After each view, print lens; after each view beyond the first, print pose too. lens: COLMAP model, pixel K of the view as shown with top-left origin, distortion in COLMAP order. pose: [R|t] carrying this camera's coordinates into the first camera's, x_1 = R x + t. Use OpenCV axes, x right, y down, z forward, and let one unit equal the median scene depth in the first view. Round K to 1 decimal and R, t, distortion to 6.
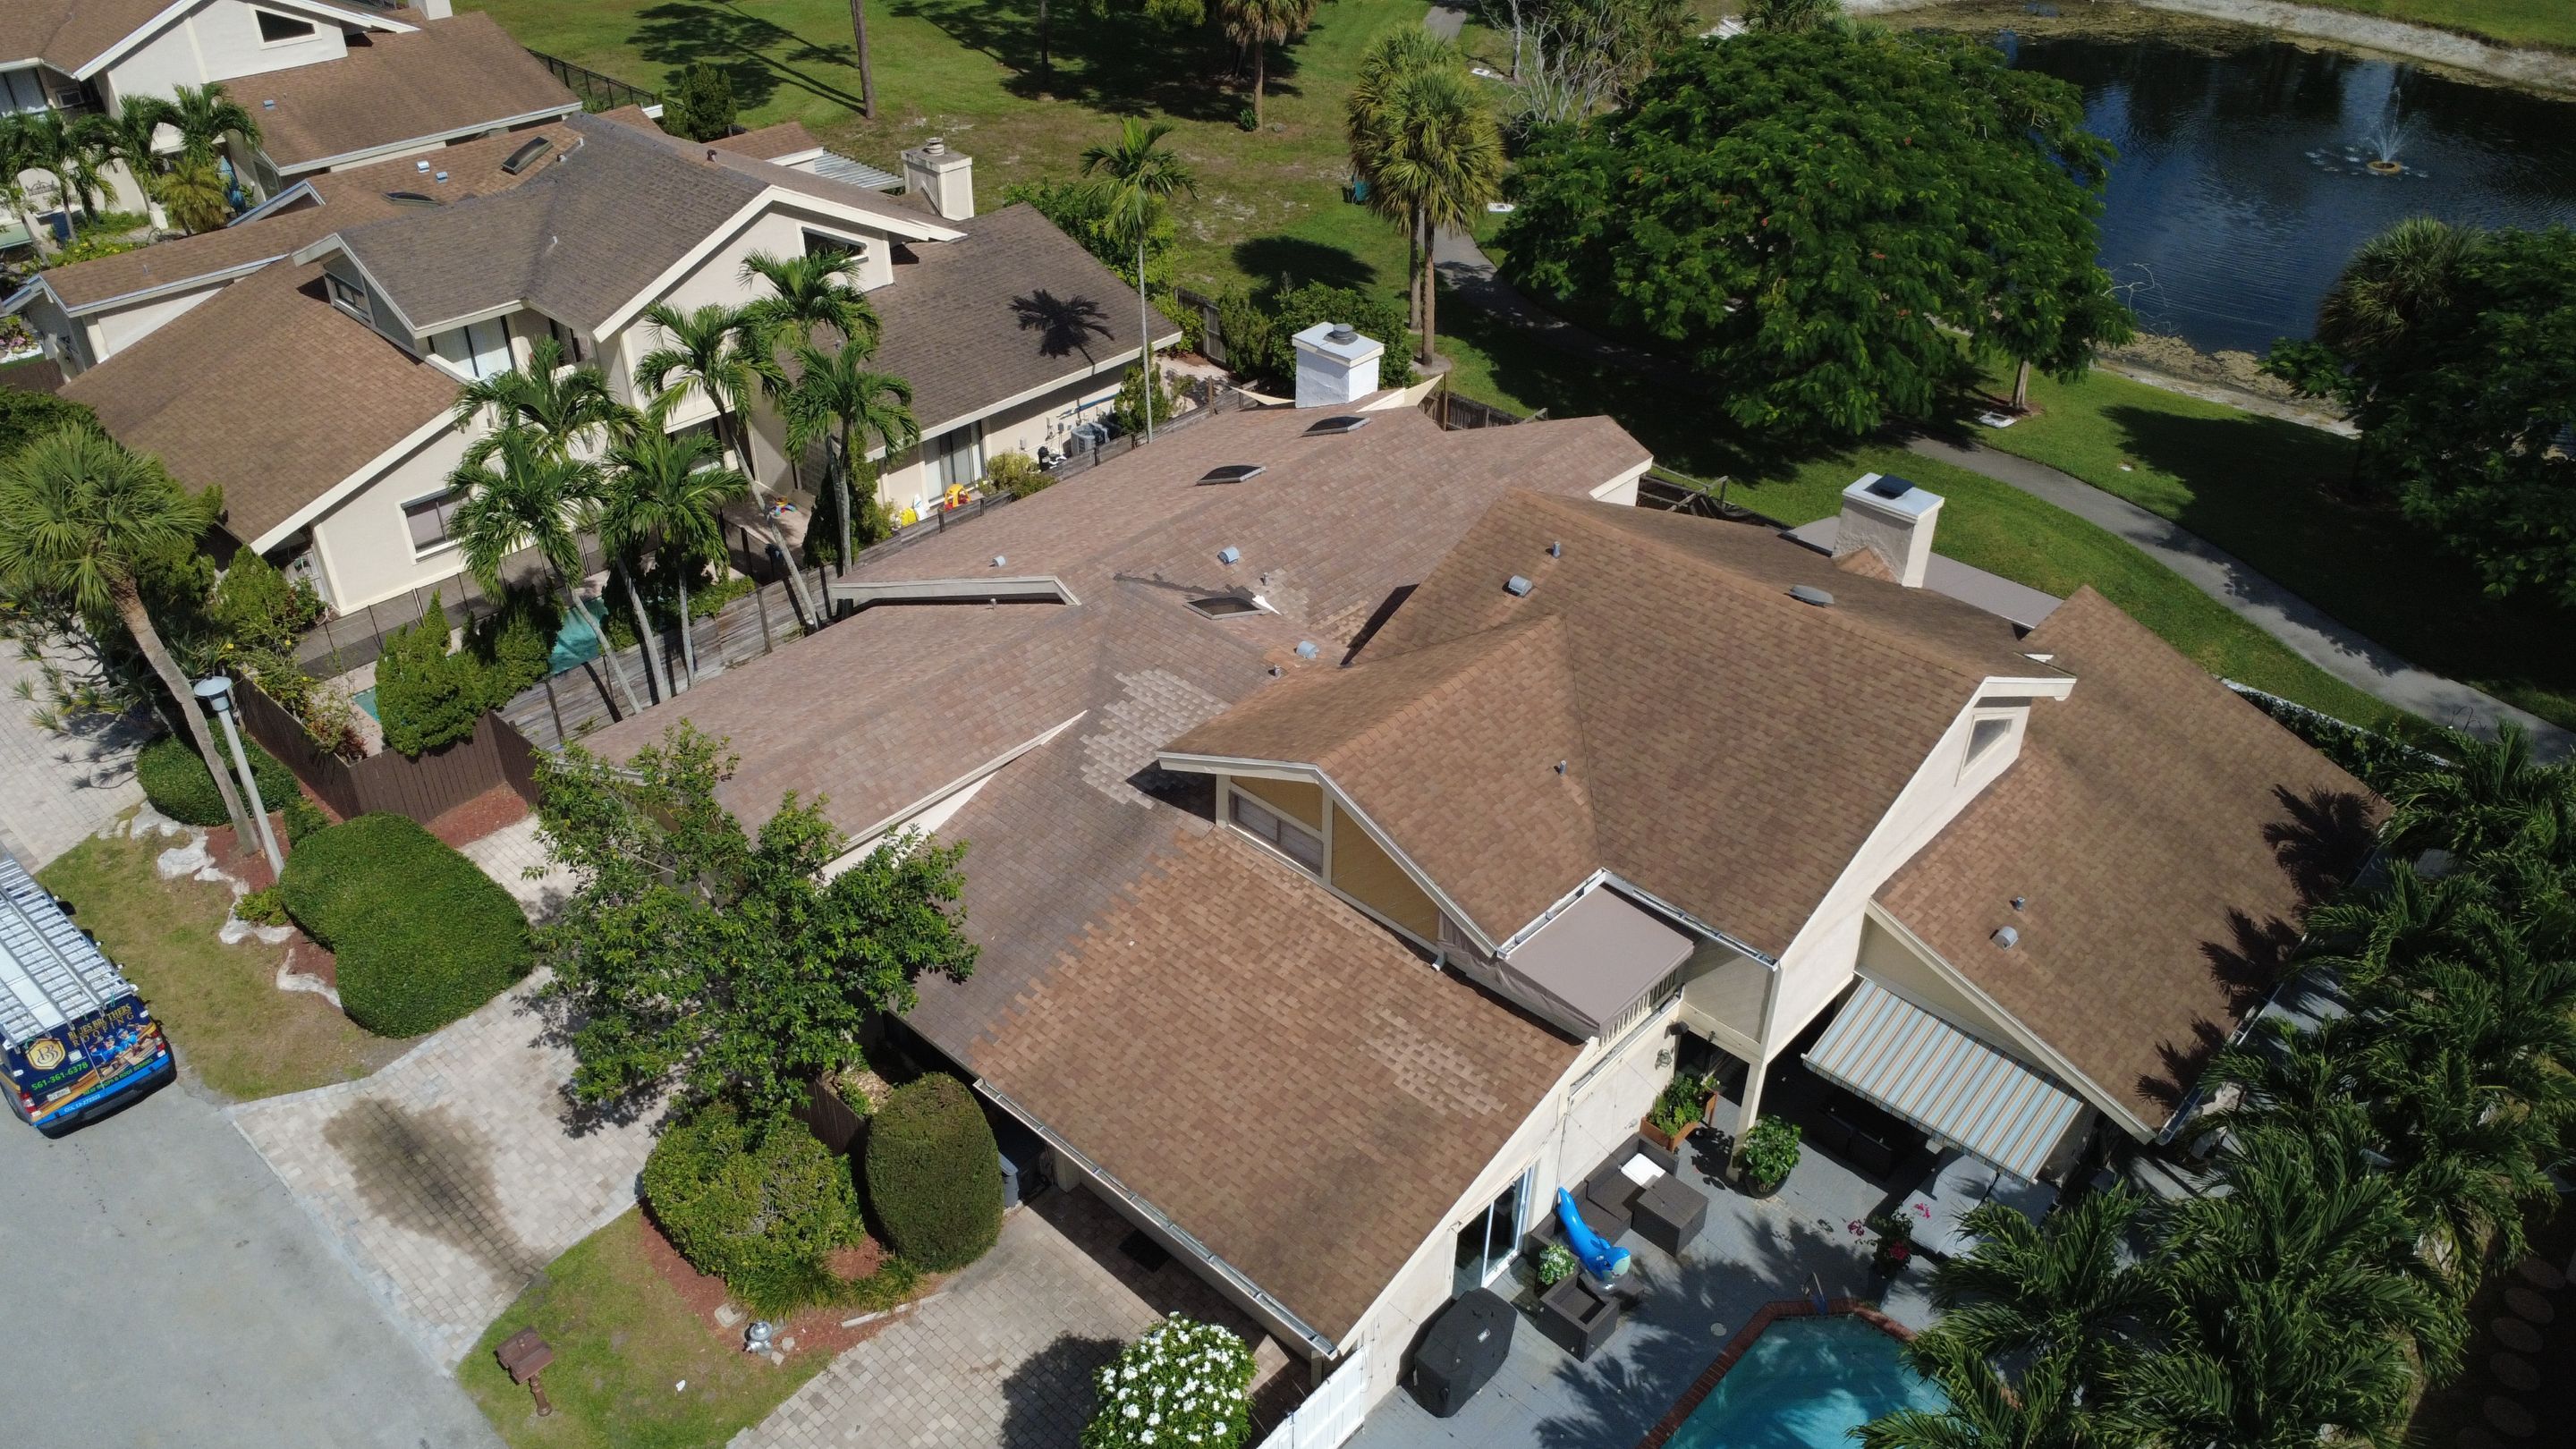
lens RADIAL K [[1868.6, 0, 1288.0], [0, 1868.6, 724.5], [0, 0, 1]] dist [0.003441, 0.002378]
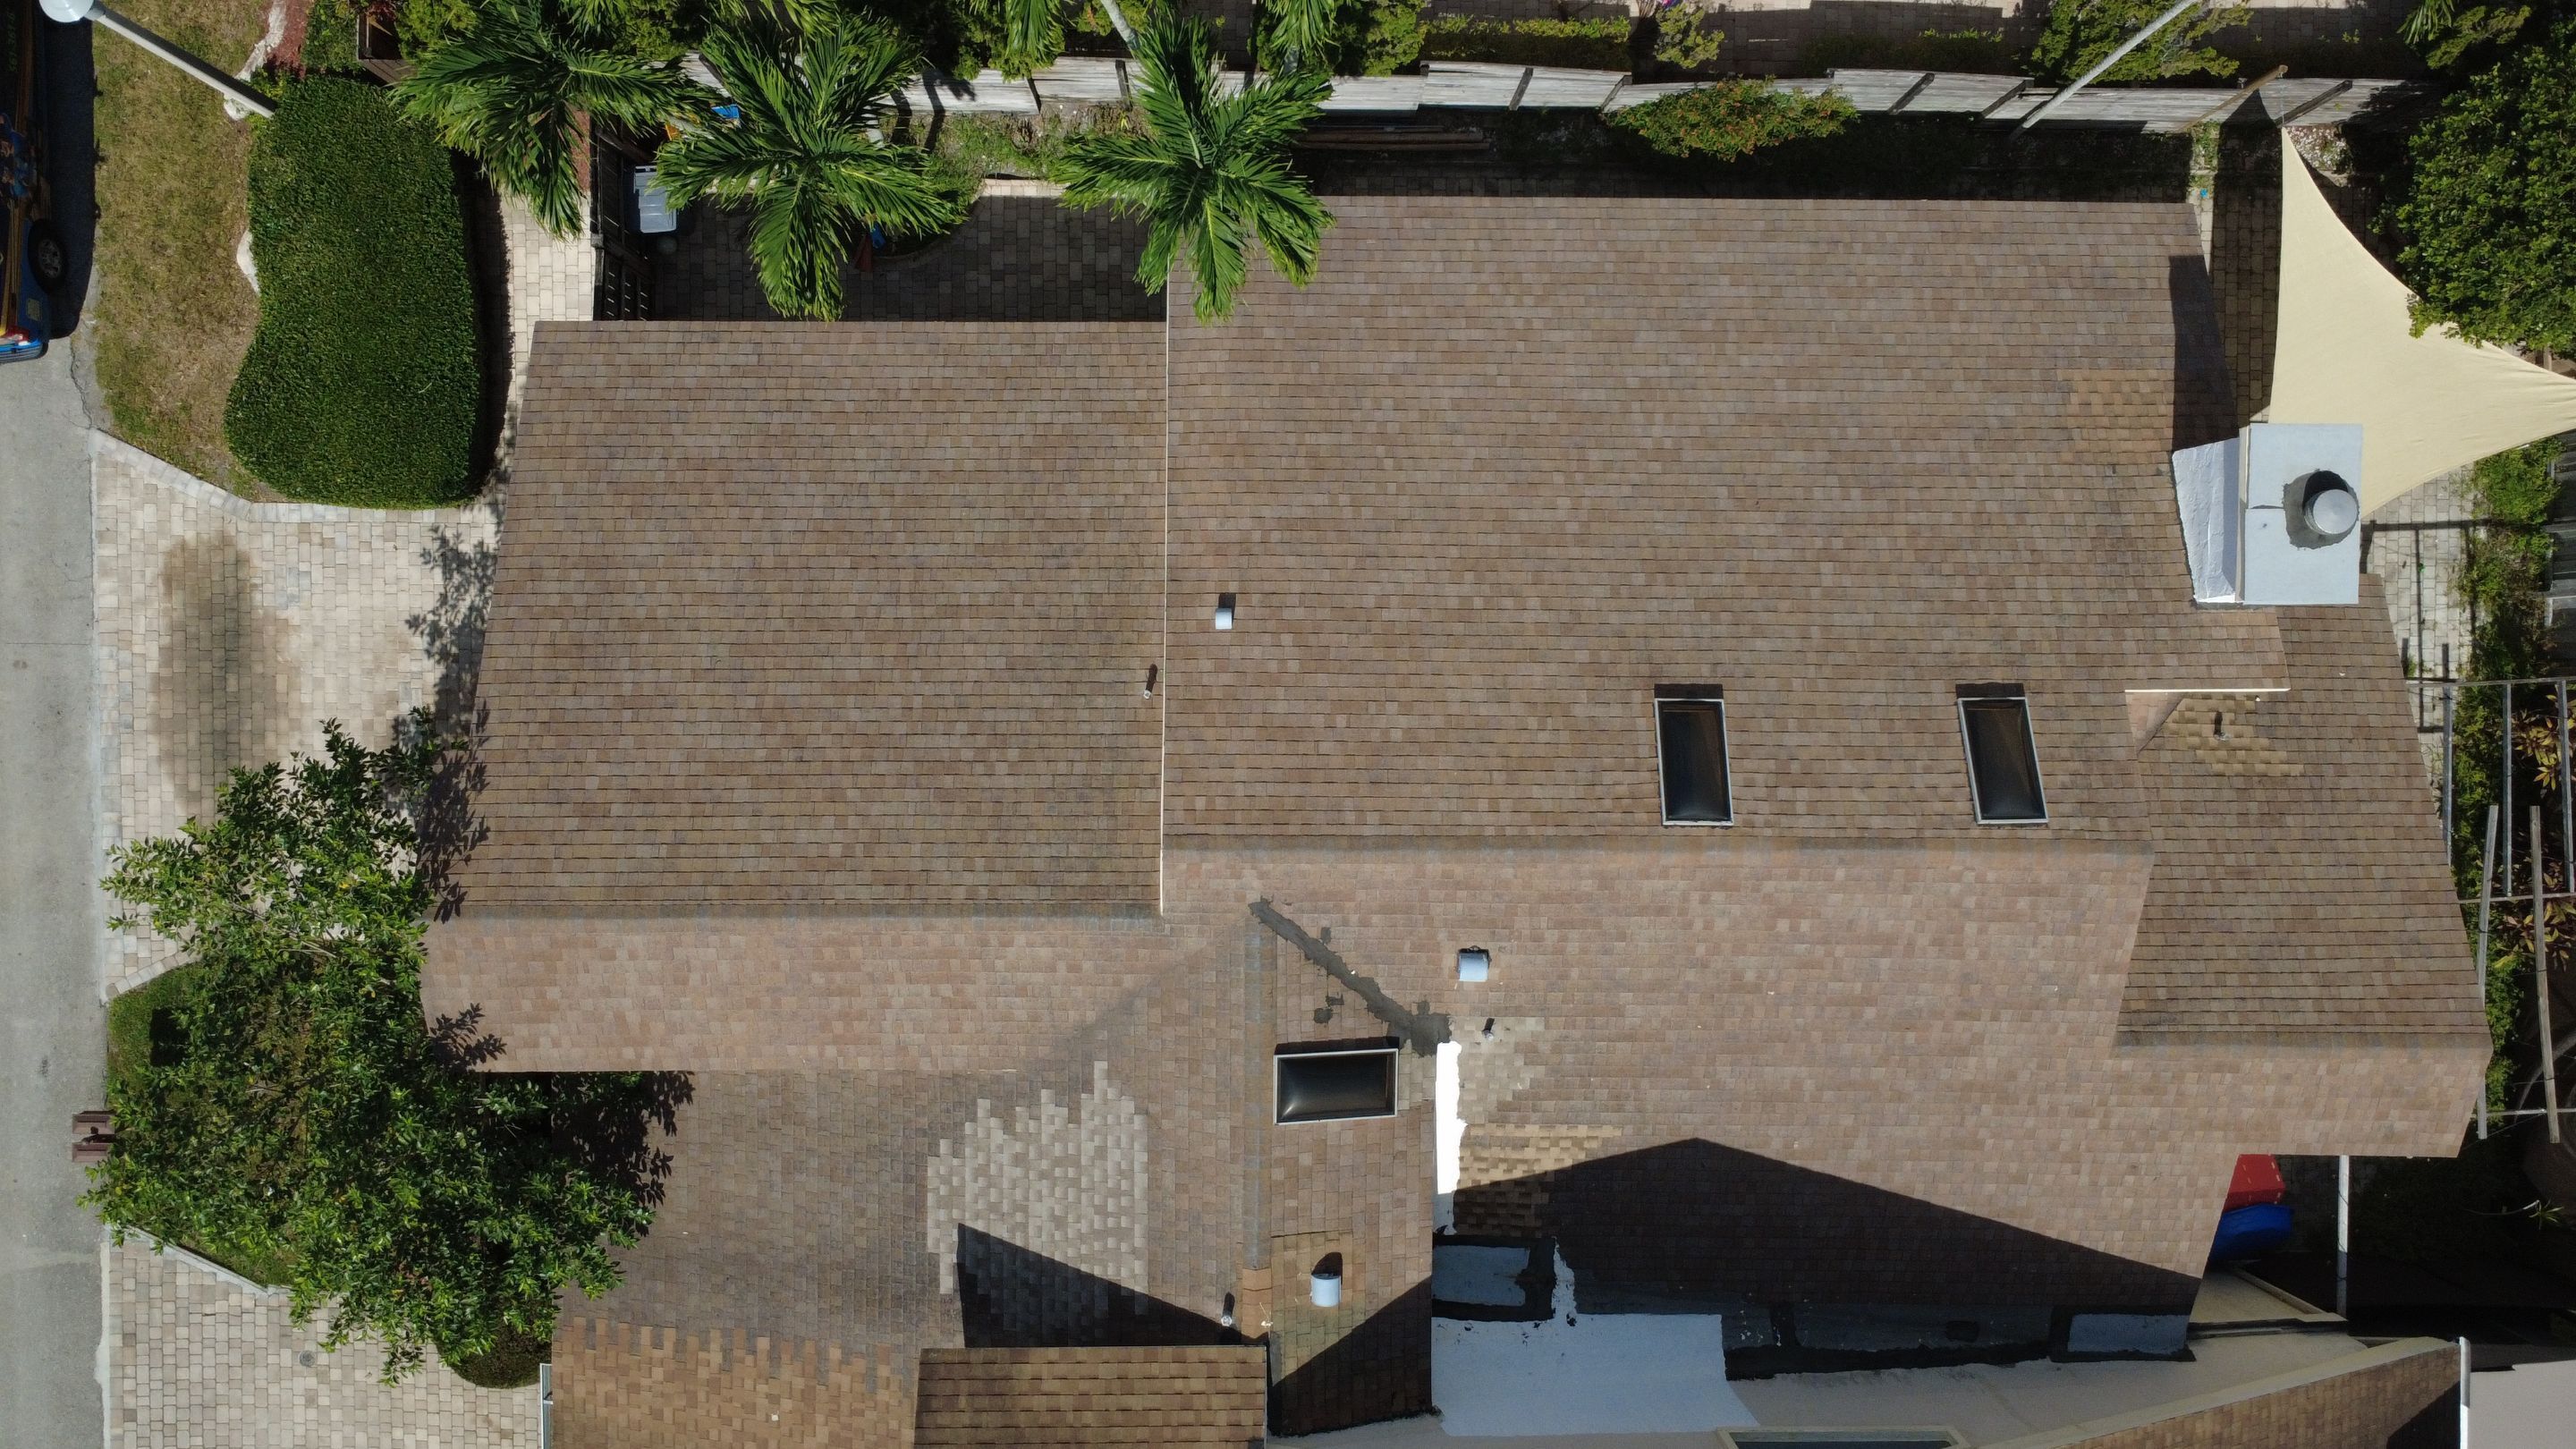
lens RADIAL K [[1868.6, 0, 1288.0], [0, 1868.6, 724.5], [0, 0, 1]] dist [0.003441, 0.002378]
pose [[0.676392, 0.736132, 0.024579, -0.155545], [-0.435069, 0.372389, 0.819782, -0.637320], [0.594314, -0.565187, 0.572149, 0.792282]]
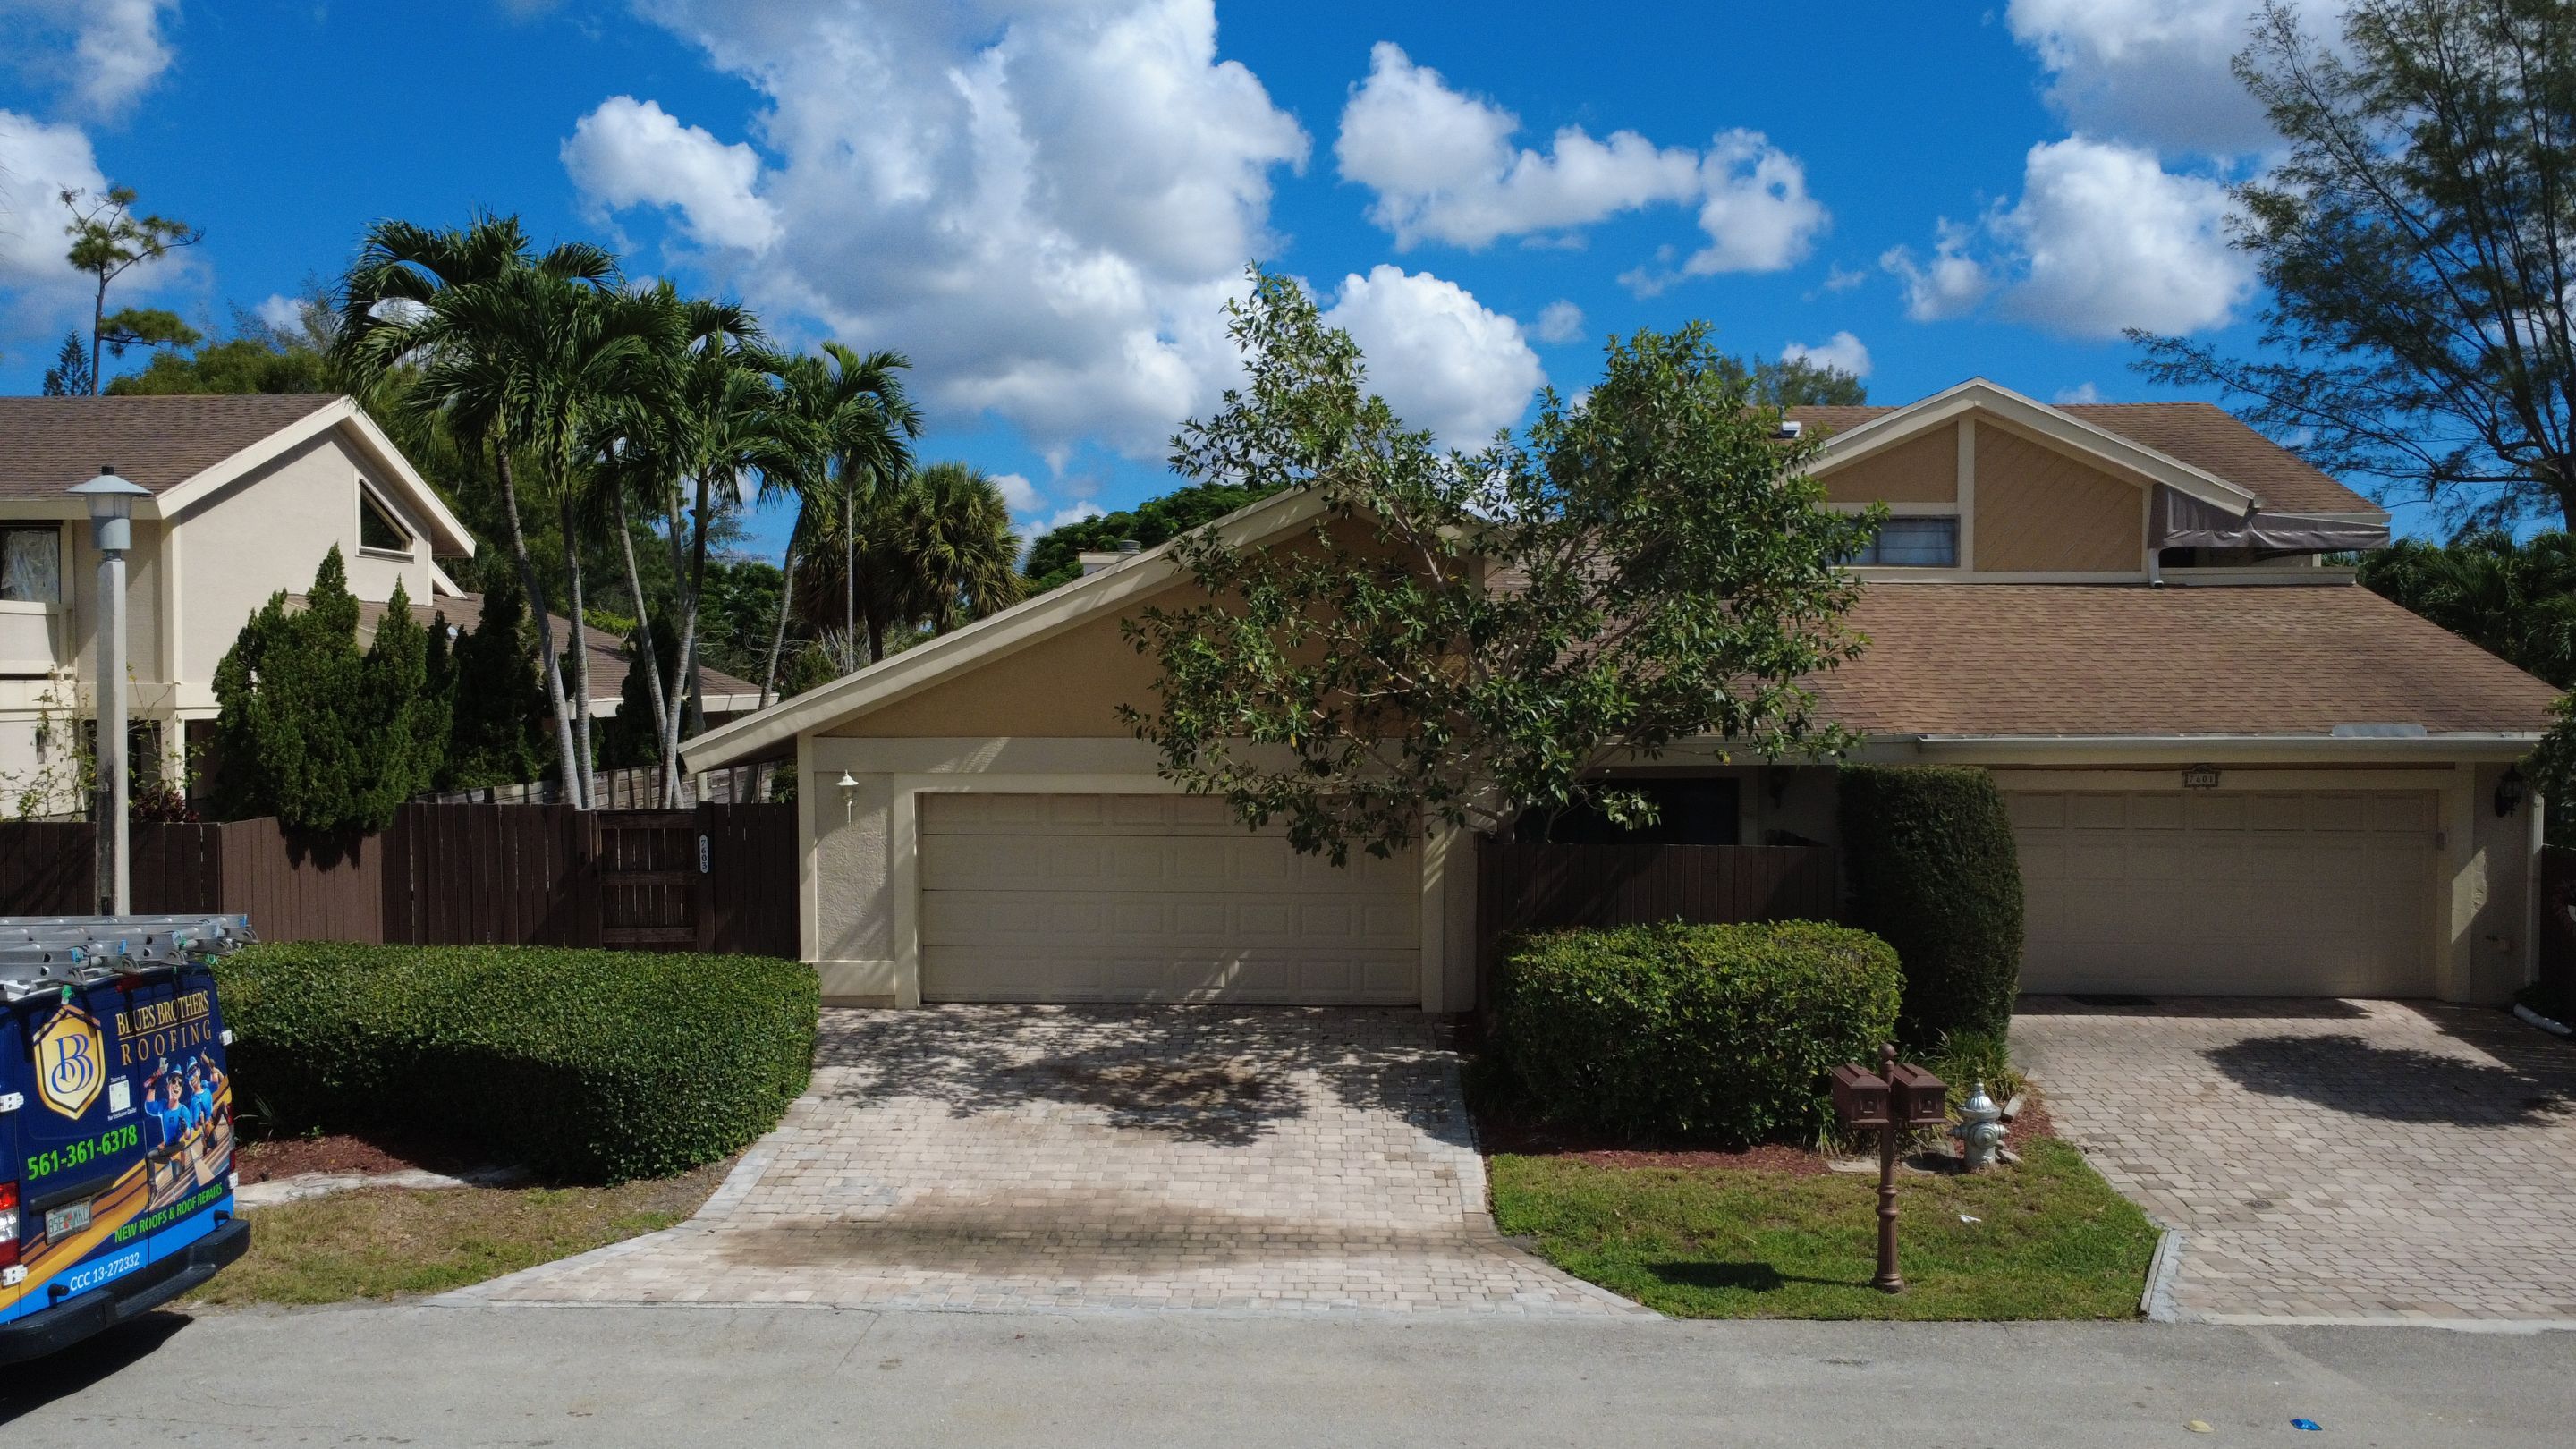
lens RADIAL K [[1848.4, 0, 1288.0], [0, 1848.4, 724.5], [0, 0, 1]] dist [0.026701, 0.000669]
pose [[0.749761, -0.030435, 0.661008, -0.695596], [0.379989, 0.837614, -0.392444, 0.325420], [-0.541725, 0.545415, 0.639575, 0.623243]]
